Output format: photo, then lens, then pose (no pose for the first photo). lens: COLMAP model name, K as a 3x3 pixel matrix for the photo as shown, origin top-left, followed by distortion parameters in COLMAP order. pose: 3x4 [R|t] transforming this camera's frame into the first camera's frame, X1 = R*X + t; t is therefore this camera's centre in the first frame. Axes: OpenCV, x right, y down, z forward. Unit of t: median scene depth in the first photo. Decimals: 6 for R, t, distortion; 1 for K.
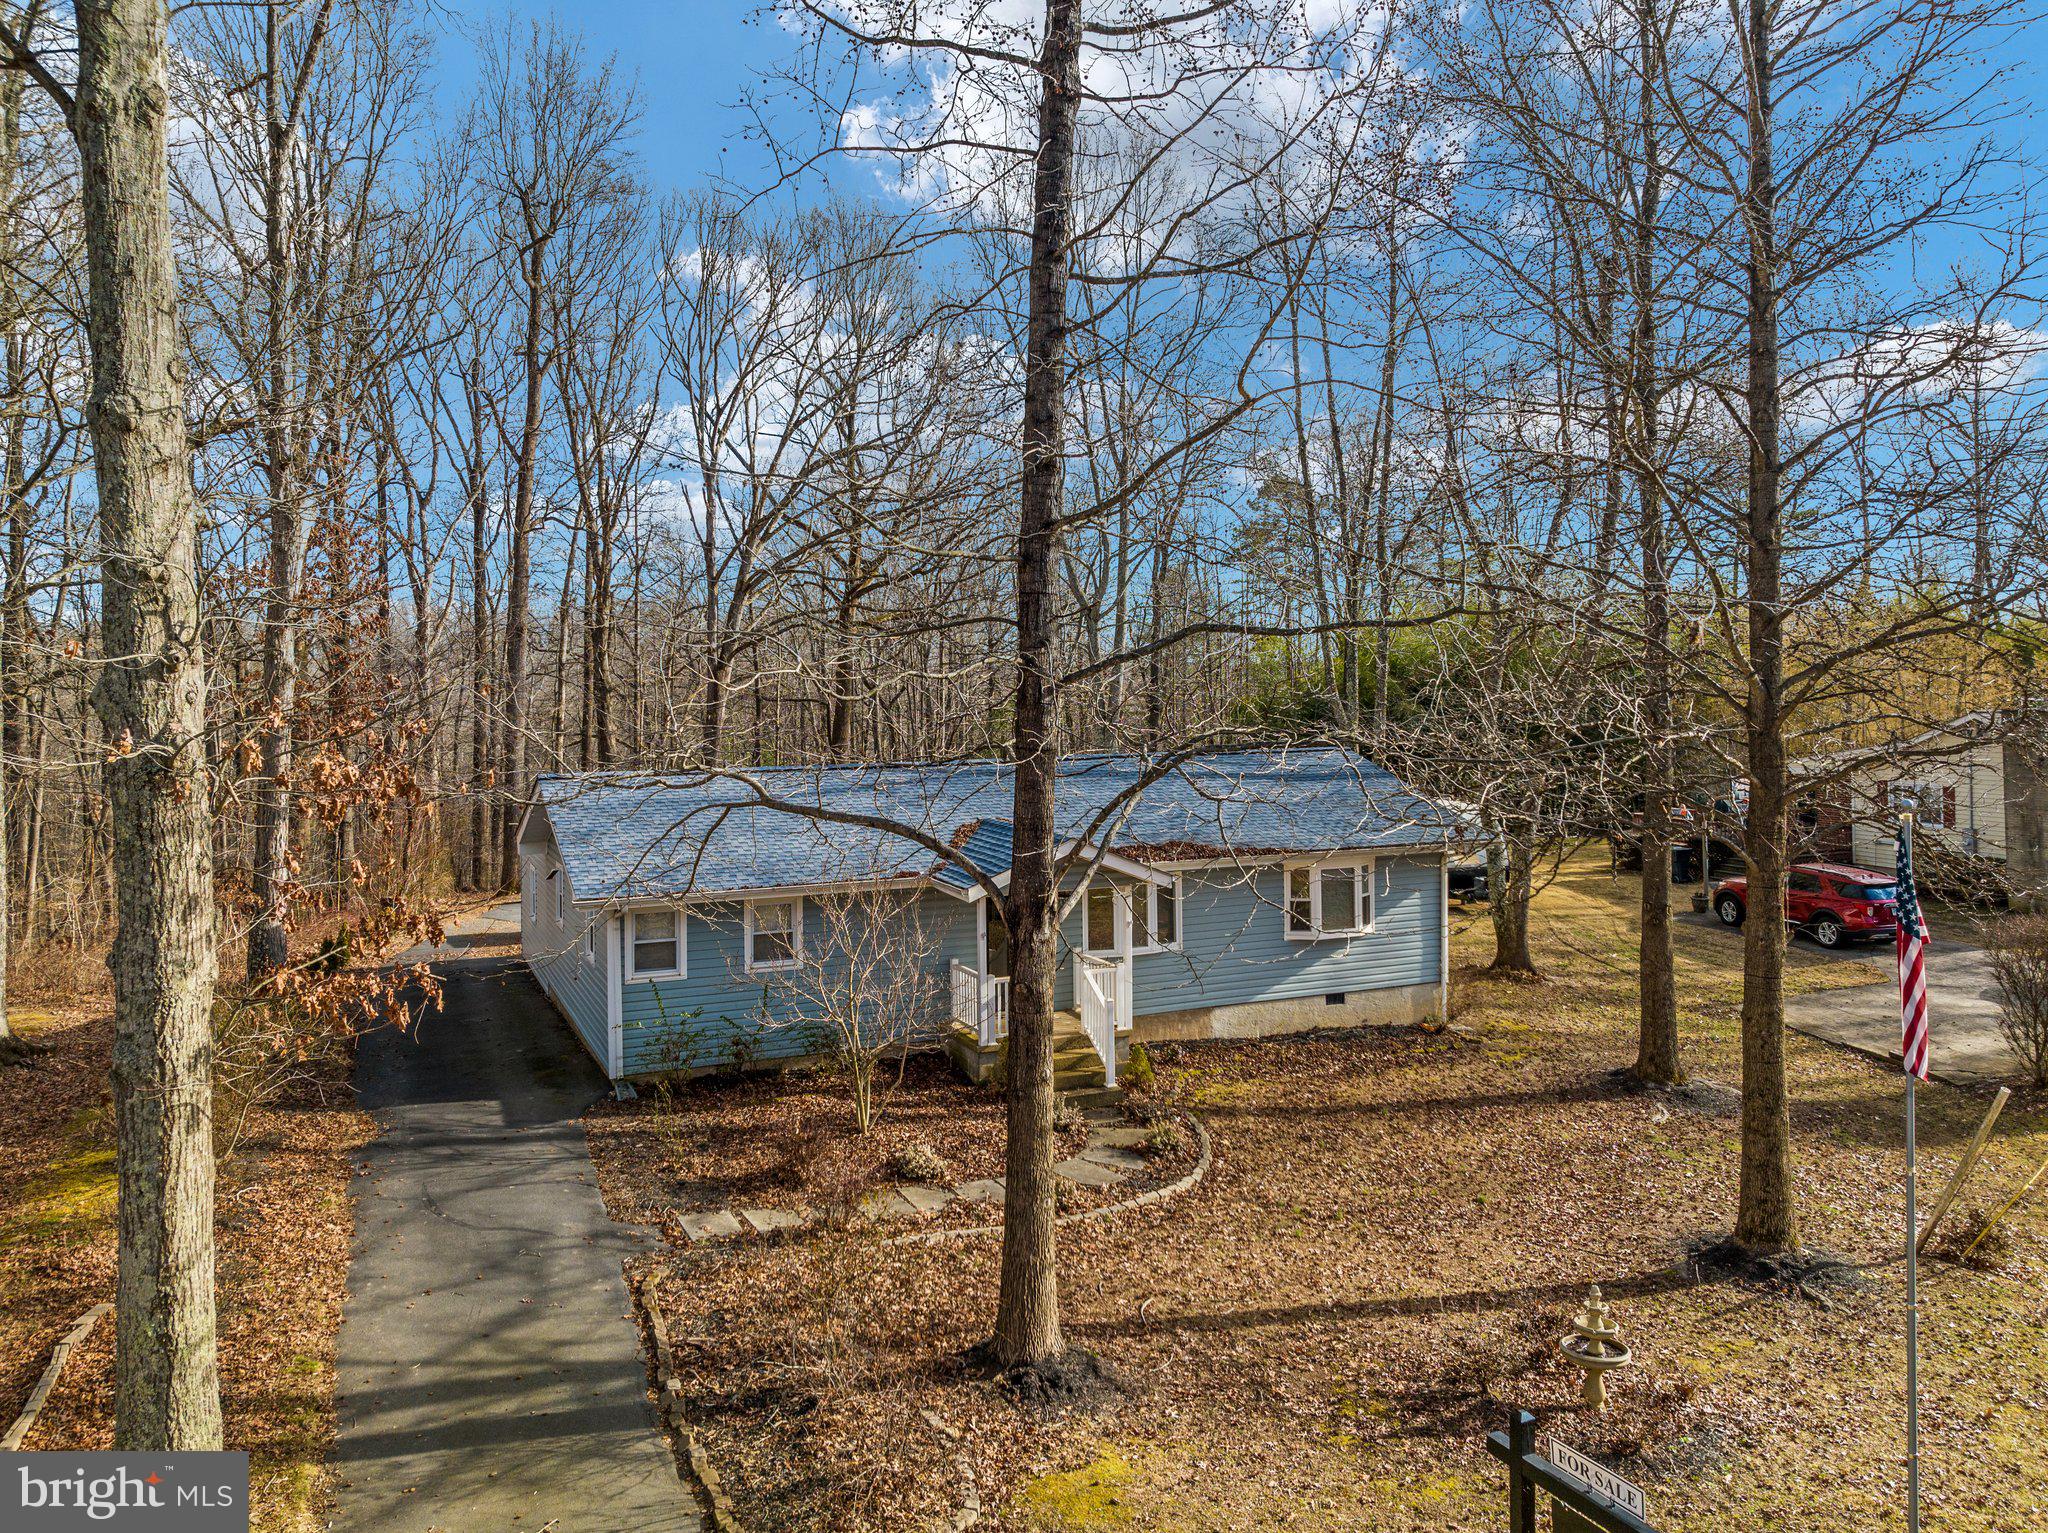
lens RADIAL K [[1441.4, 0, 1019.2], [0, 1441.4, 666.2], [0, 0, 1]] dist [-0.029108, 0.000196]
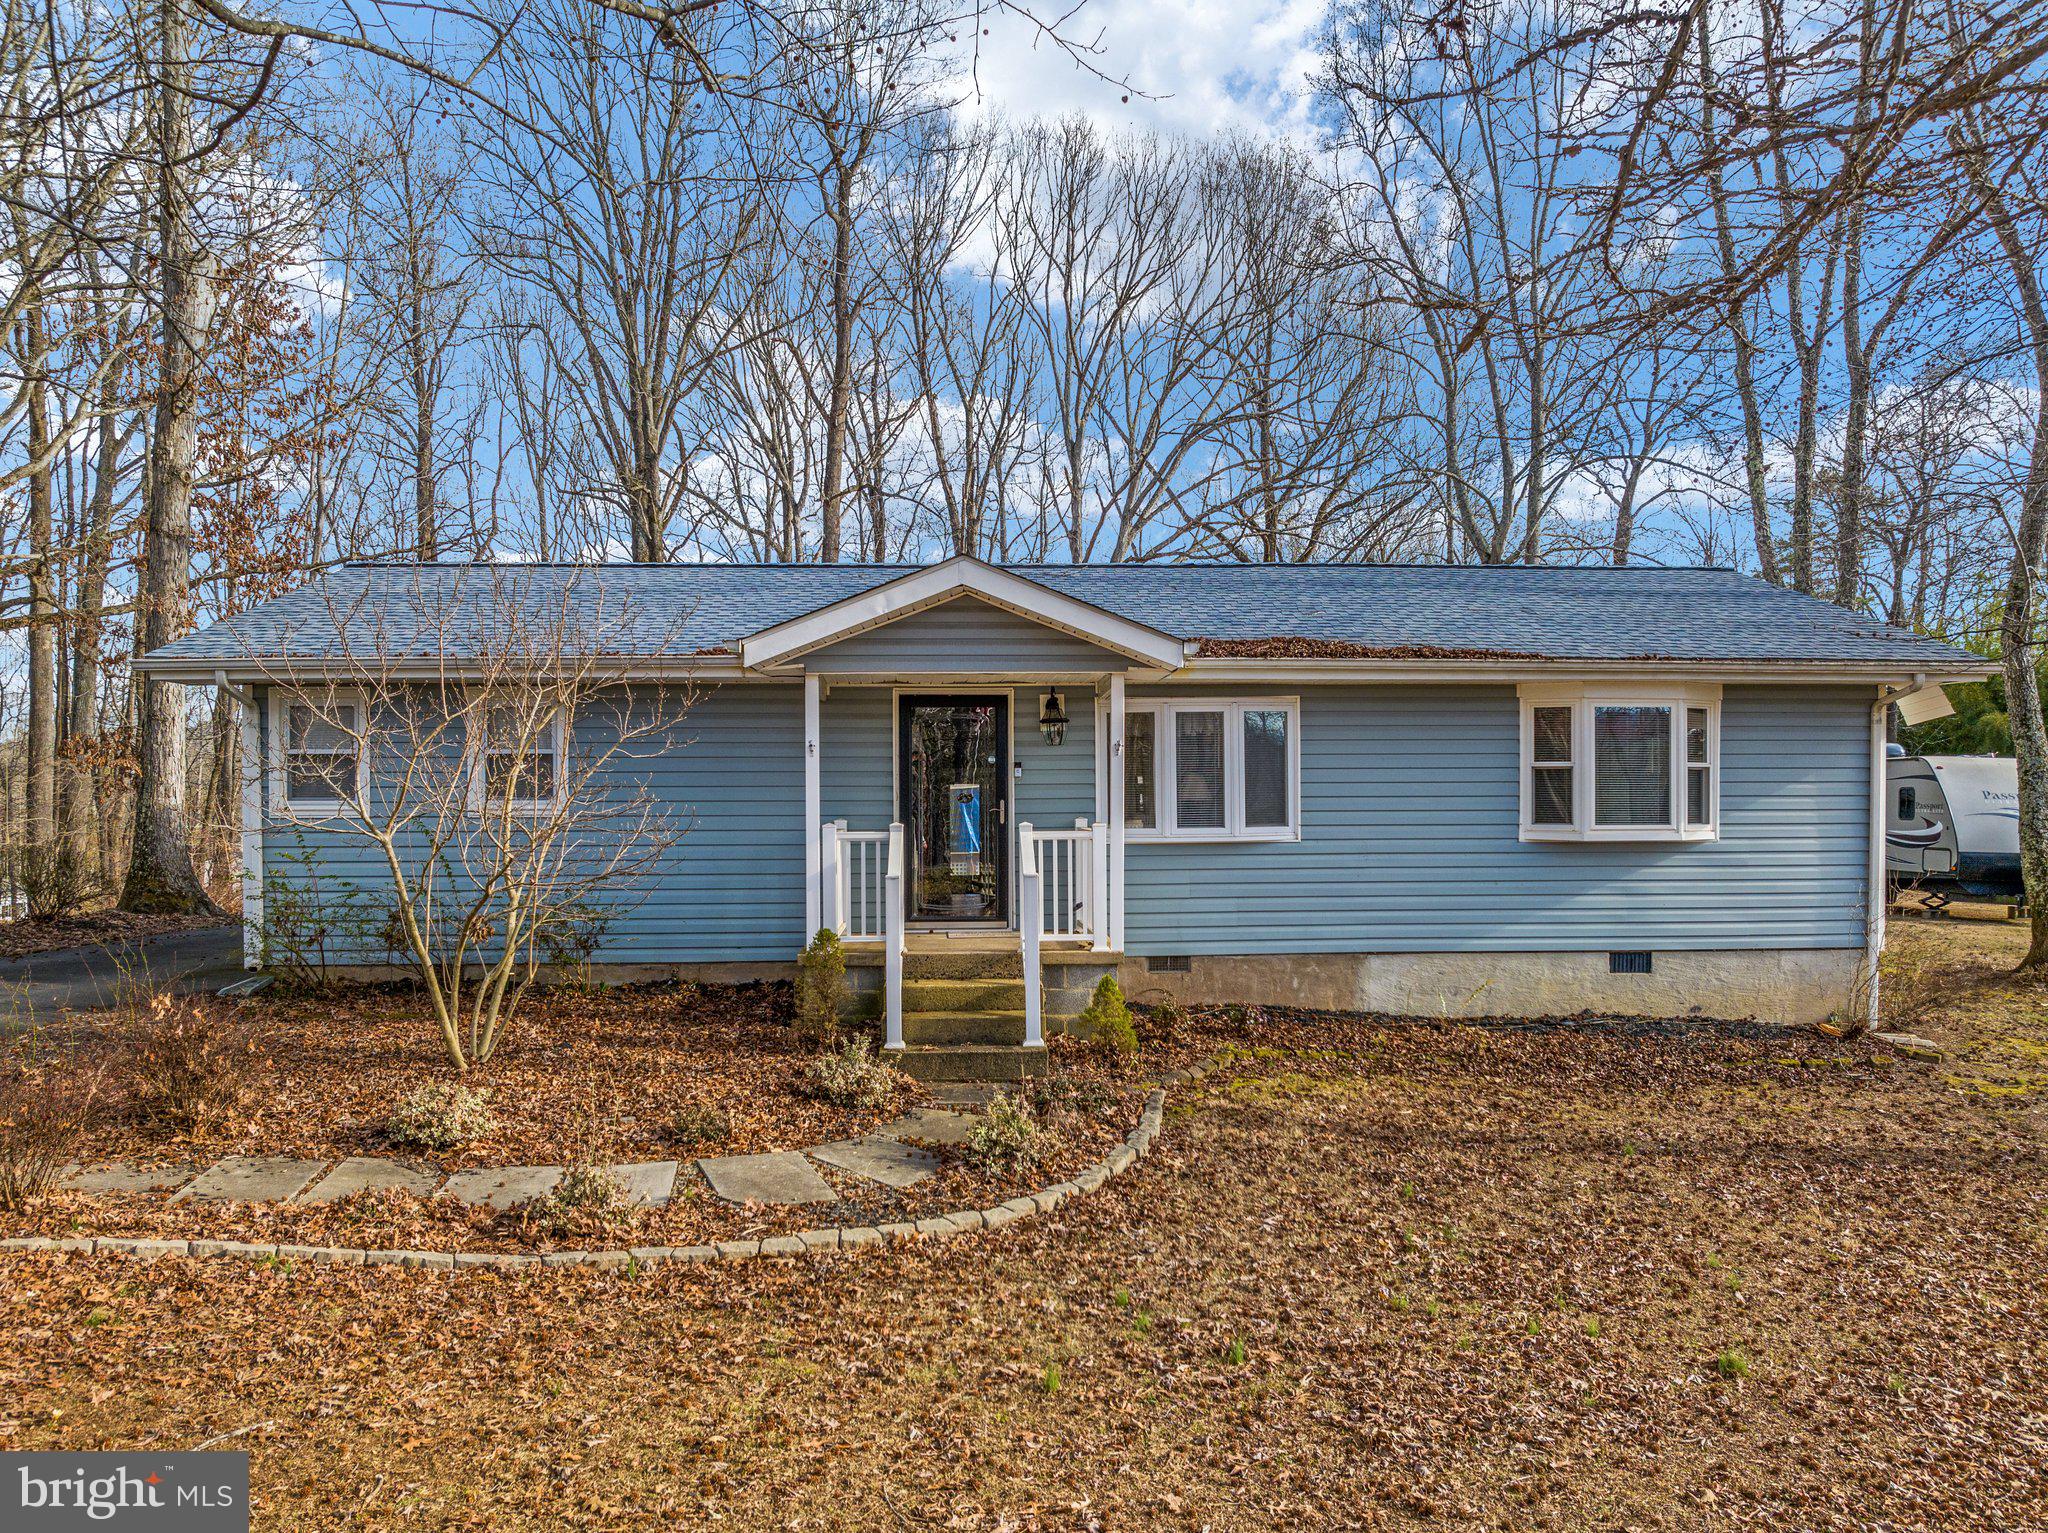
lens RADIAL K [[1447.9, 0, 1025.5], [0, 1447.9, 805.5], [0, 0, 1]] dist [-0.043550, 0.003138]
pose [[0.936755, 0.011532, -0.349796, 0.229977], [-0.000573, 0.999506, 0.031419, 0.185634], [0.349986, -0.029231, 0.936299, 0.509321]]
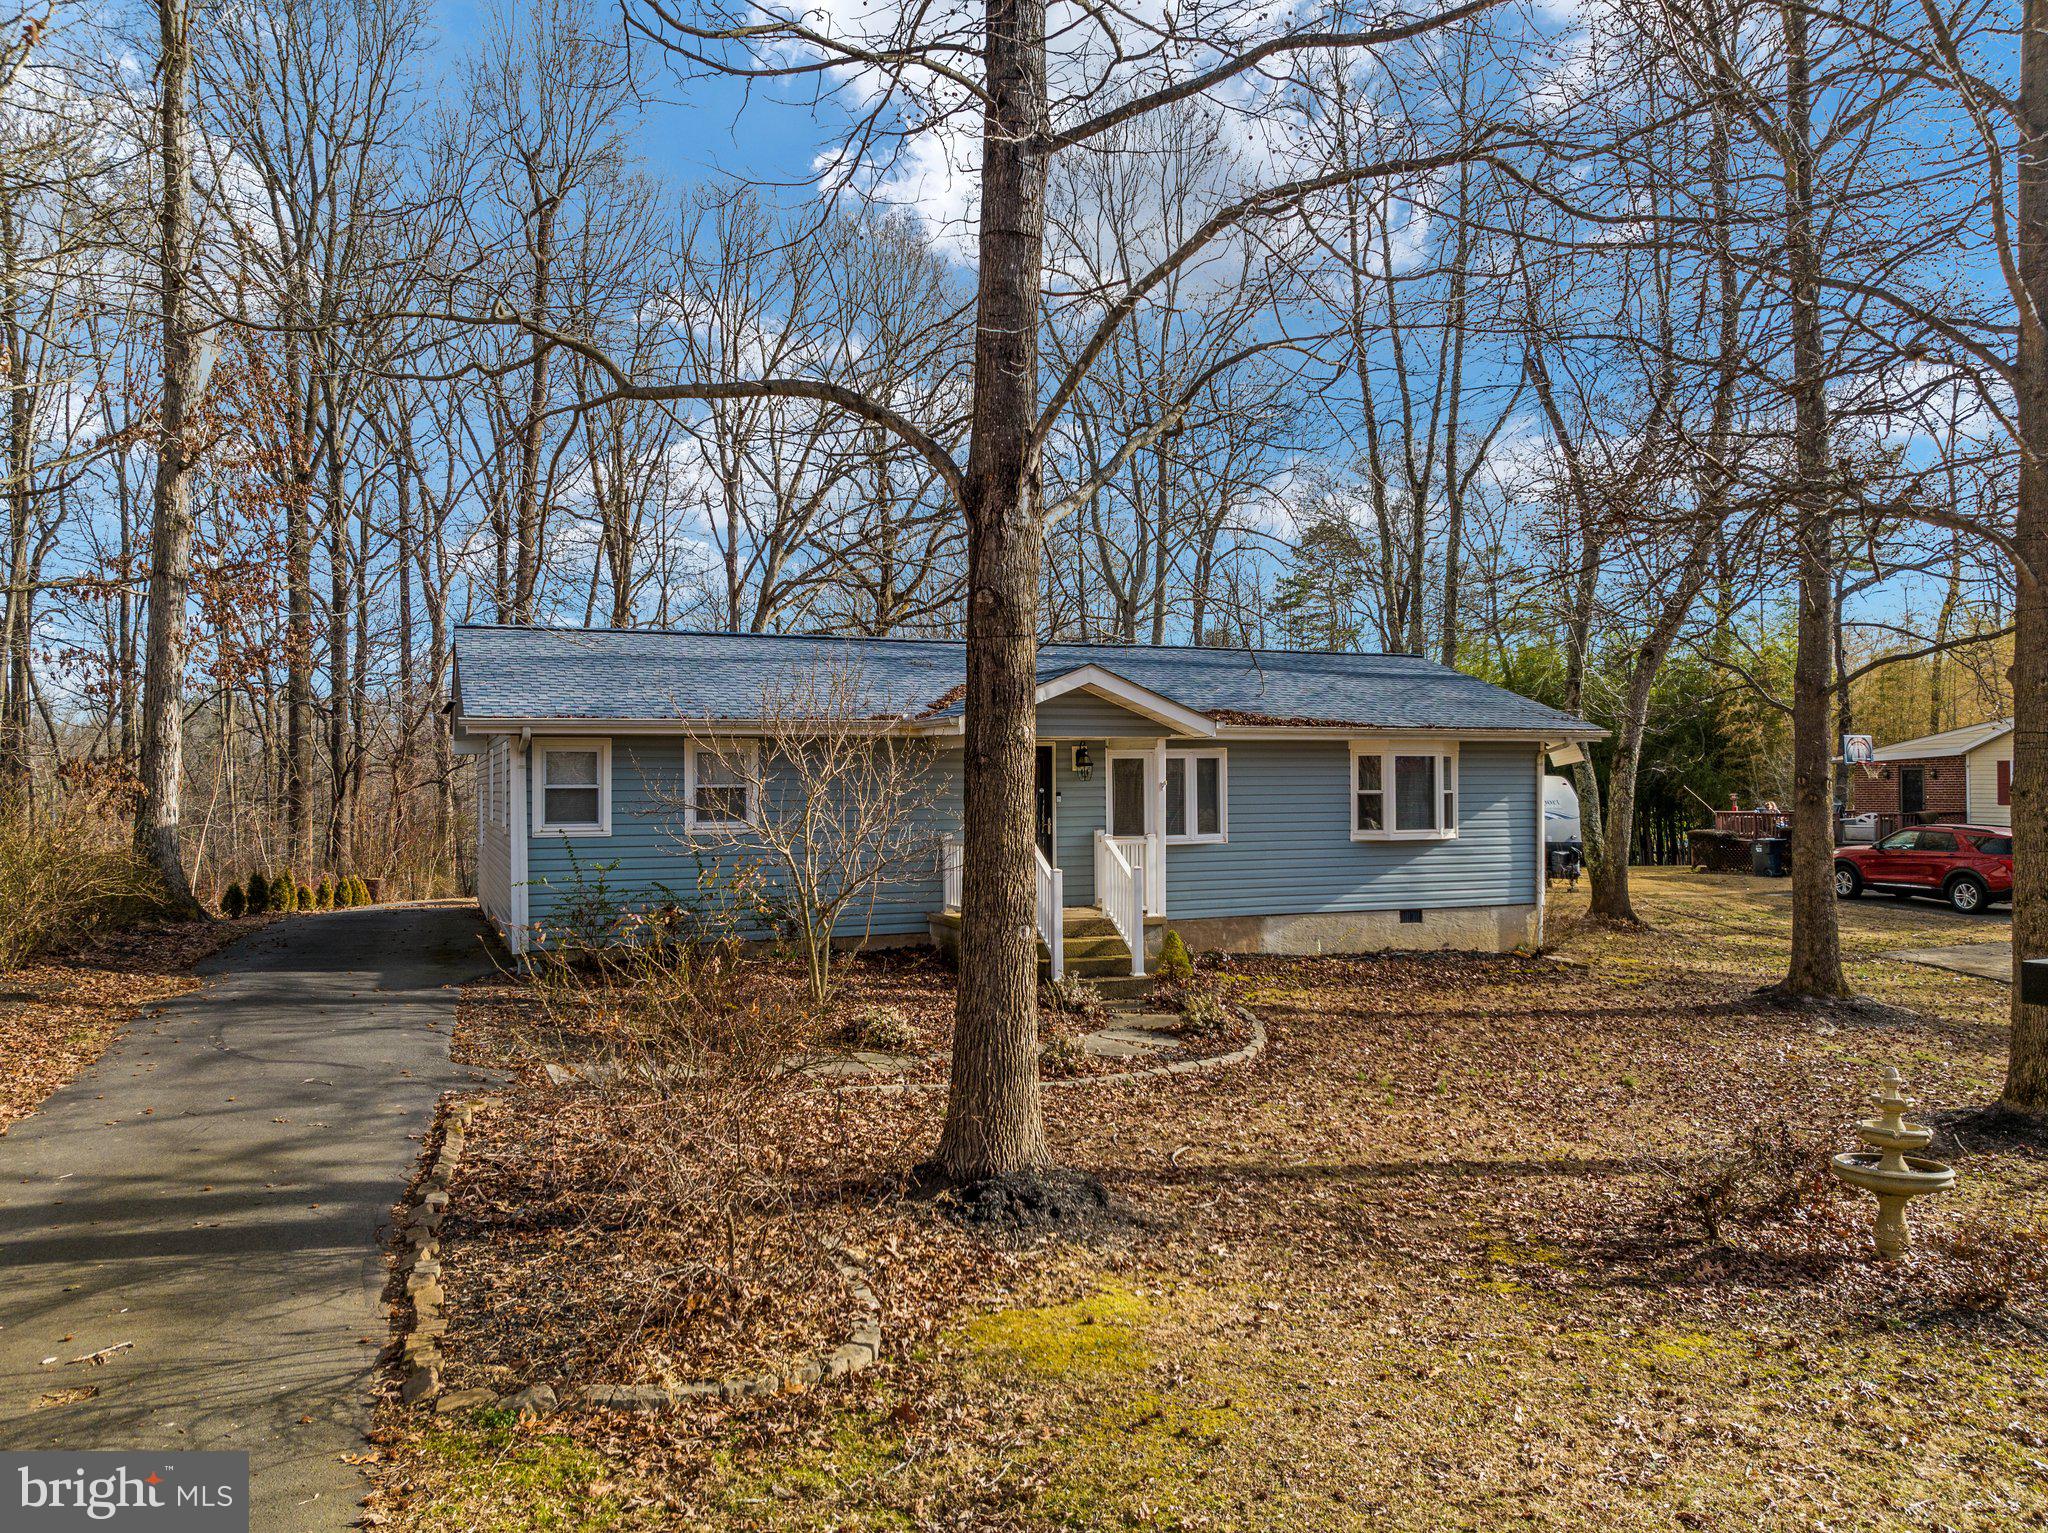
lens RADIAL K [[1411.5, 0, 1024.0], [0, 1411.5, 766.5], [0, 0, 1]] dist [-0.031487, -0.002357]
pose [[0.999623, 0.004859, -0.027041, 0.020241], [-0.004760, 0.999982, 0.003726, 0.167740], [0.027059, -0.003596, 0.999627, 0.209565]]
